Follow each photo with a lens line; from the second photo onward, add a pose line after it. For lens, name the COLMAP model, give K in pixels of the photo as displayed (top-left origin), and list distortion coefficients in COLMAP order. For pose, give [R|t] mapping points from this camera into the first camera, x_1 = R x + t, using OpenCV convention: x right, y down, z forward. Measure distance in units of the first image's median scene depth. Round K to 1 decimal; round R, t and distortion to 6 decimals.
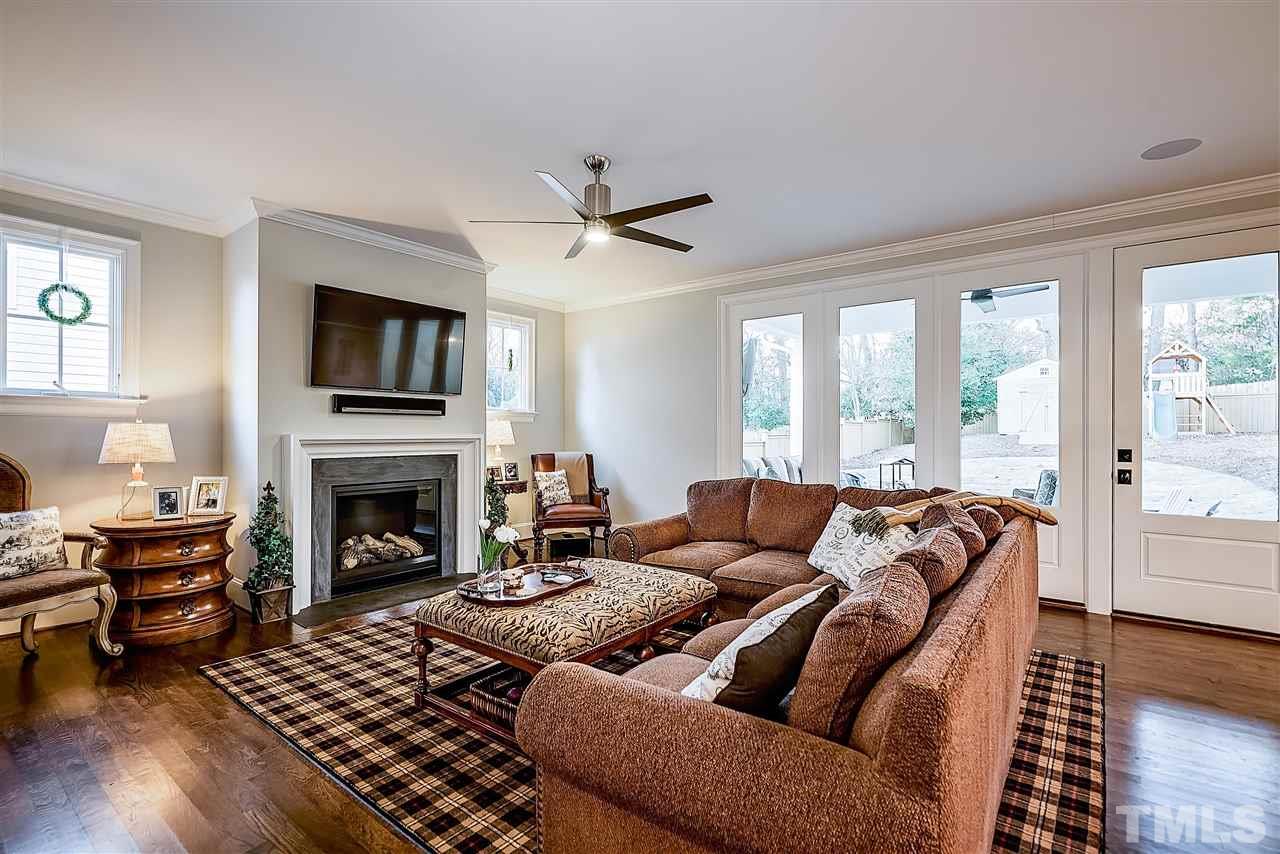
lens RADIAL K [[588.7, 0, 621.0], [0, 588.7, 433.8], [0, 0, 1]] dist [-0.002811, 0.000814]
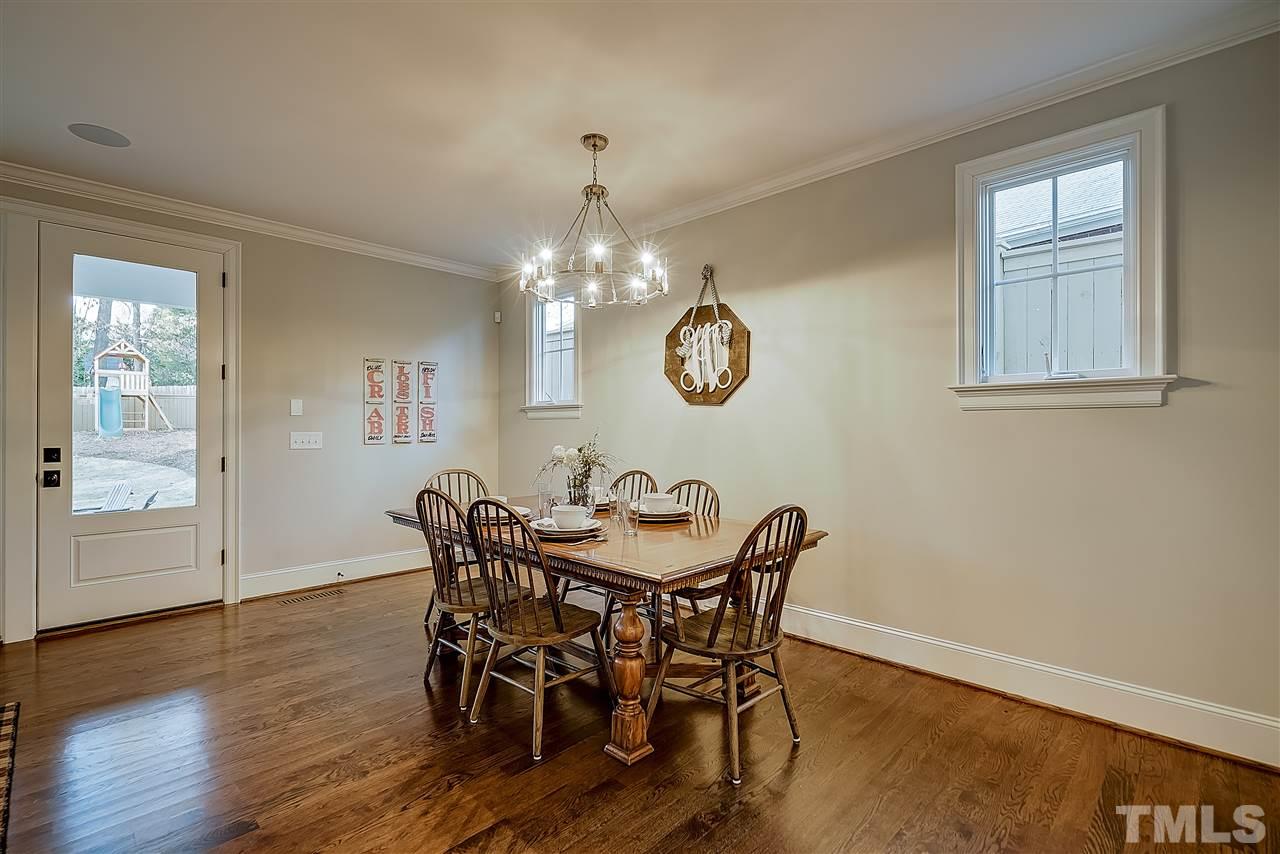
lens RADIAL K [[588.7, 0, 635.7], [0, 588.7, 422.8], [0, 0, 1]] dist [-0.002811, 0.000814]
pose [[0.097872, 0.008656, 0.995161, 0.028608], [0.003494, 0.999953, -0.009041, -0.000512], [-0.995193, 0.004362, 0.097837, 0.013990]]
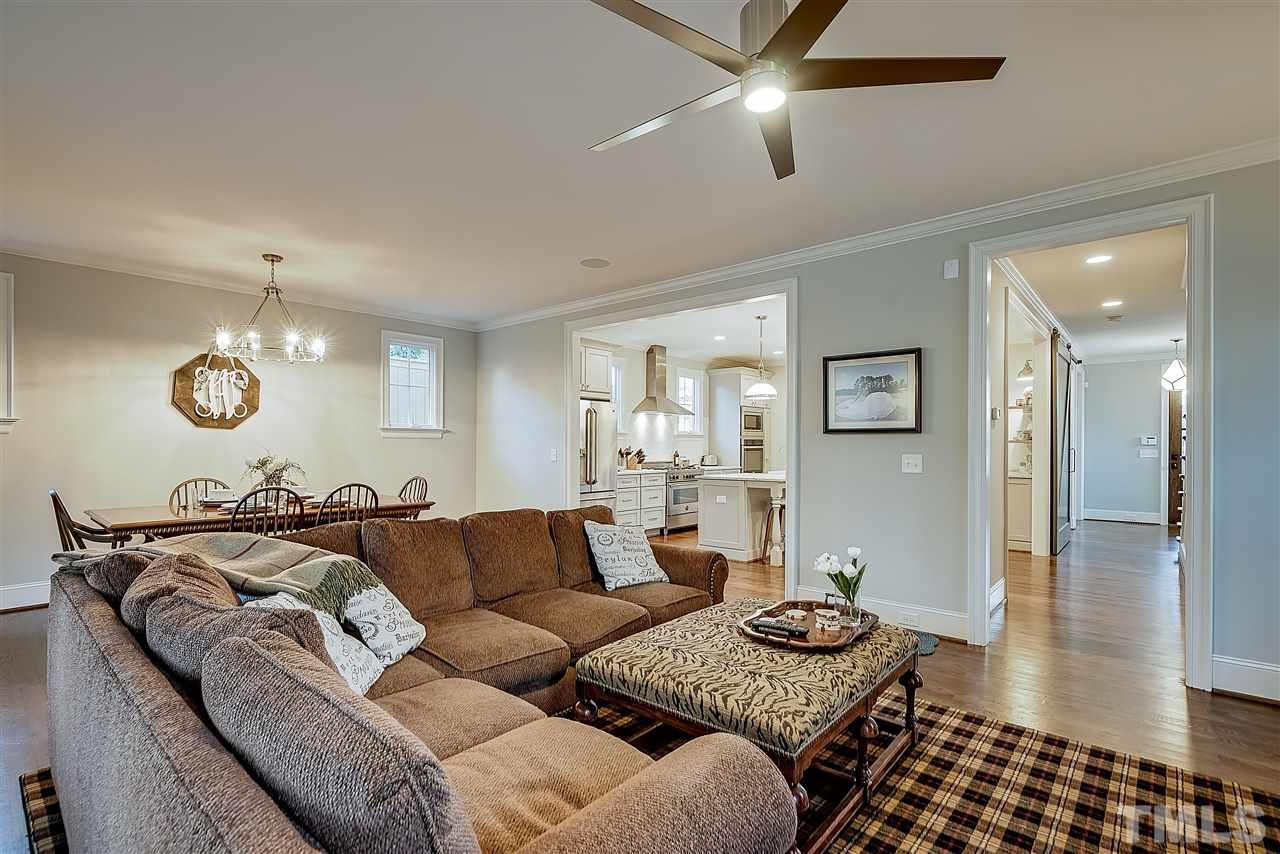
lens RADIAL K [[588.7, 0, 630.8], [0, 588.7, 436.7], [0, 0, 1]] dist [-0.002811, 0.000814]
pose [[-0.998752, -0.005524, 0.049645, 0.022274], [-0.006184, 0.999894, -0.013153, -0.004752], [-0.049568, -0.013444, -0.998680, 0.746624]]
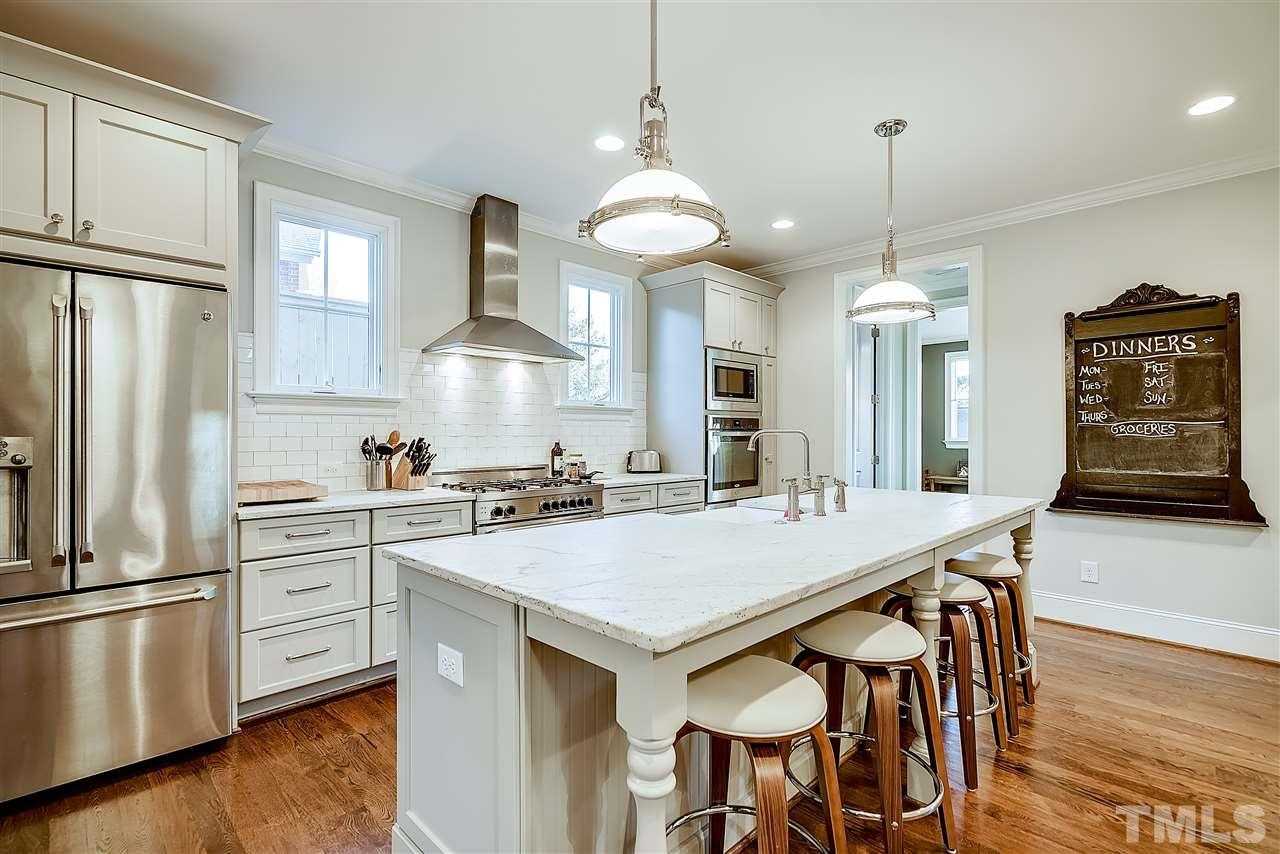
lens RADIAL K [[588.7, 0, 641.4], [0, 588.7, 426.6], [0, 0, 1]] dist [-0.002811, 0.000814]
pose [[-0.994676, -0.005823, 0.102882, -0.168343], [-0.006449, 0.999963, -0.005756, -0.003614], [-0.102845, -0.006388, -0.994677, -0.010339]]
